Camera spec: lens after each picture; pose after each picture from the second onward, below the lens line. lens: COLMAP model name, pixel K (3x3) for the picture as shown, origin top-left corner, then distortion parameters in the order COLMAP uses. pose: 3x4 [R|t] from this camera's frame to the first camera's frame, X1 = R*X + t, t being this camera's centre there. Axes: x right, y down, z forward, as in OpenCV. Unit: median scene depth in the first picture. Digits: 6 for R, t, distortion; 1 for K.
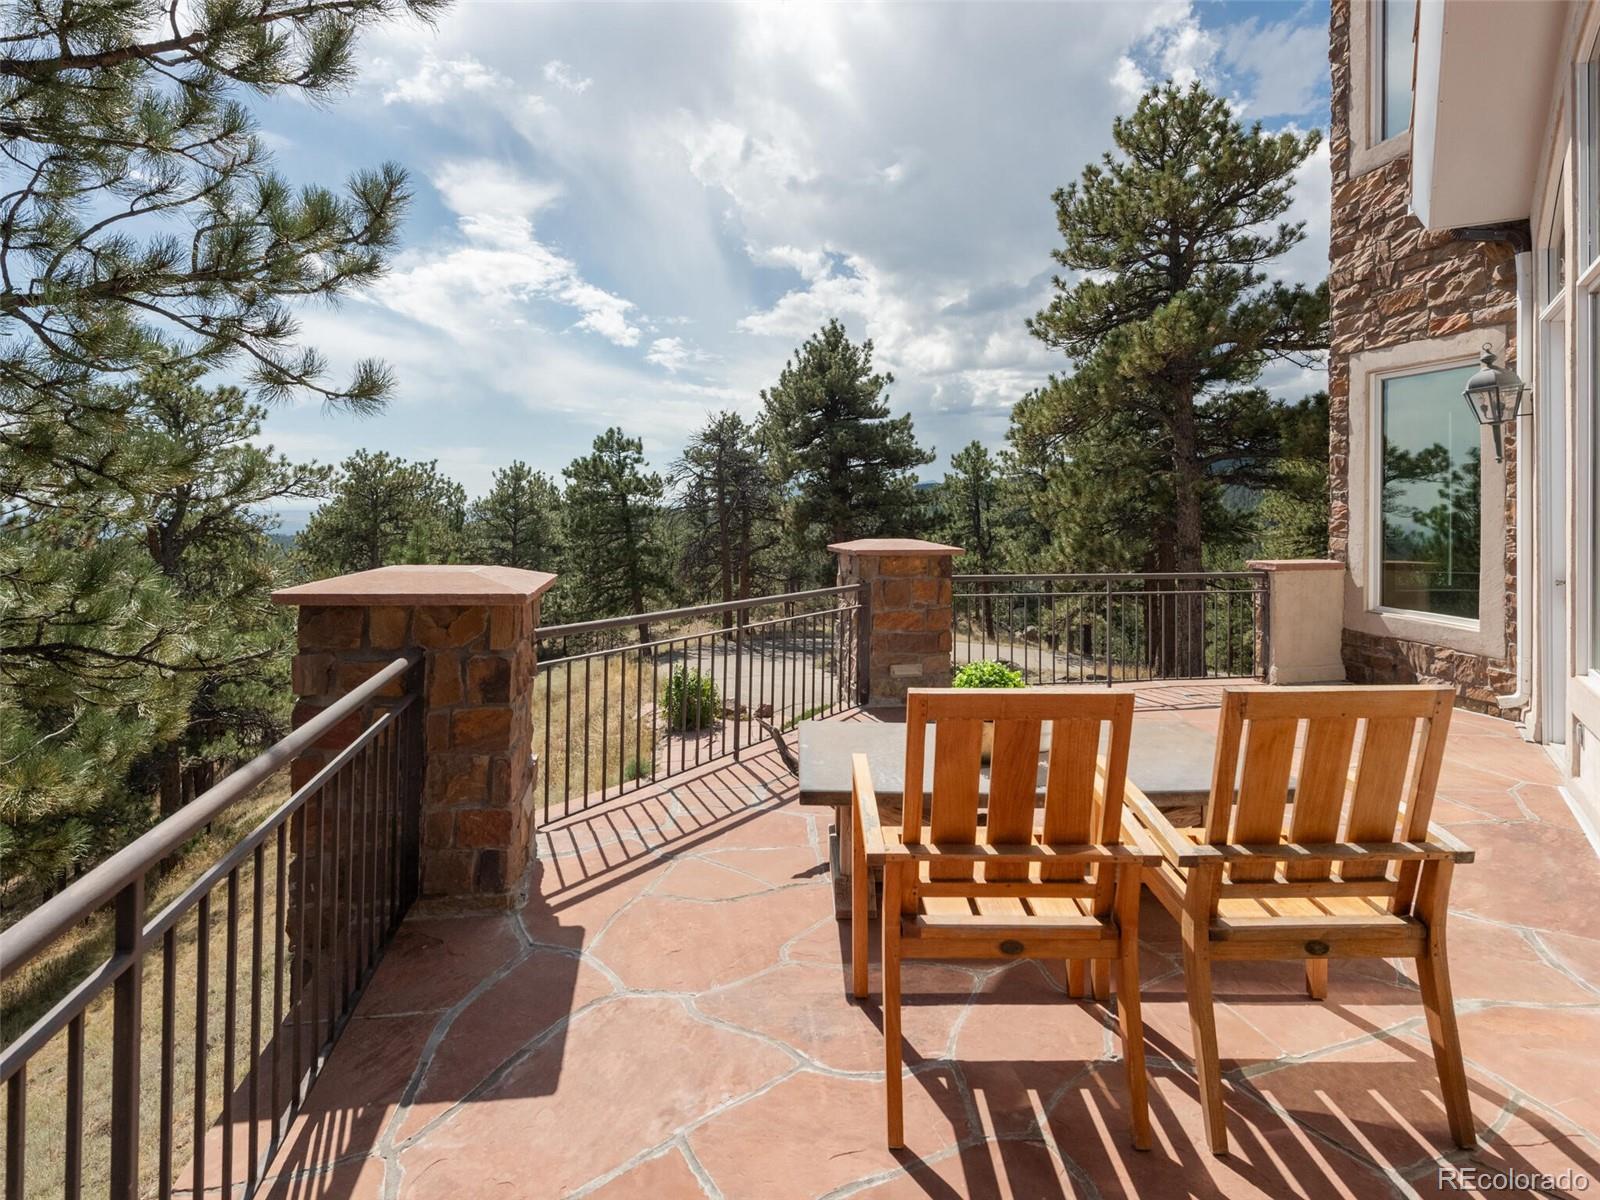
lens RADIAL K [[702.6, 0, 800.0], [0, 702.6, 600.0], [0, 0, 1]] dist [0.000046, 0.000000]
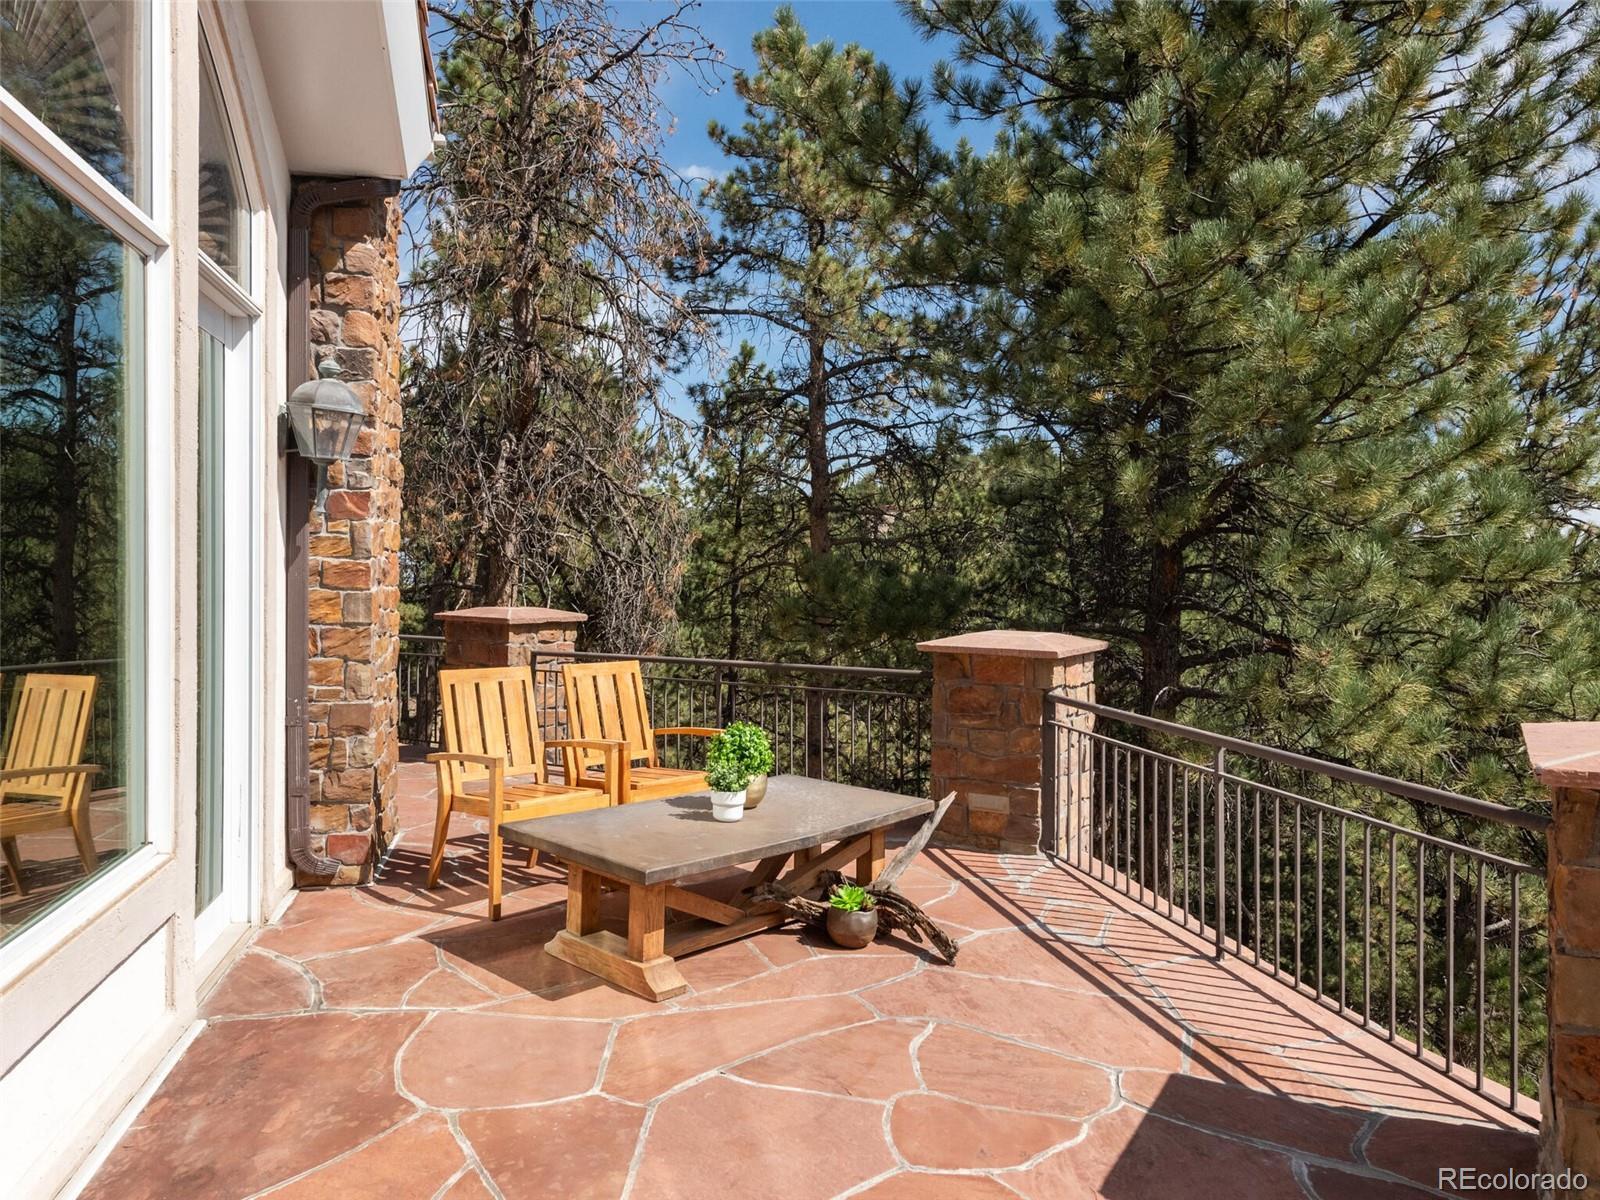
lens RADIAL K [[932.7, 0, 800.0], [0, 932.7, 600.0], [0, 0, 1]] dist [0.000006, -0.000011]
pose [[-0.651796, -0.011791, -0.758303, 1.061715], [-0.082920, 0.994993, 0.055802, -0.163170], [0.753848, 0.099250, -0.649510, 1.533301]]
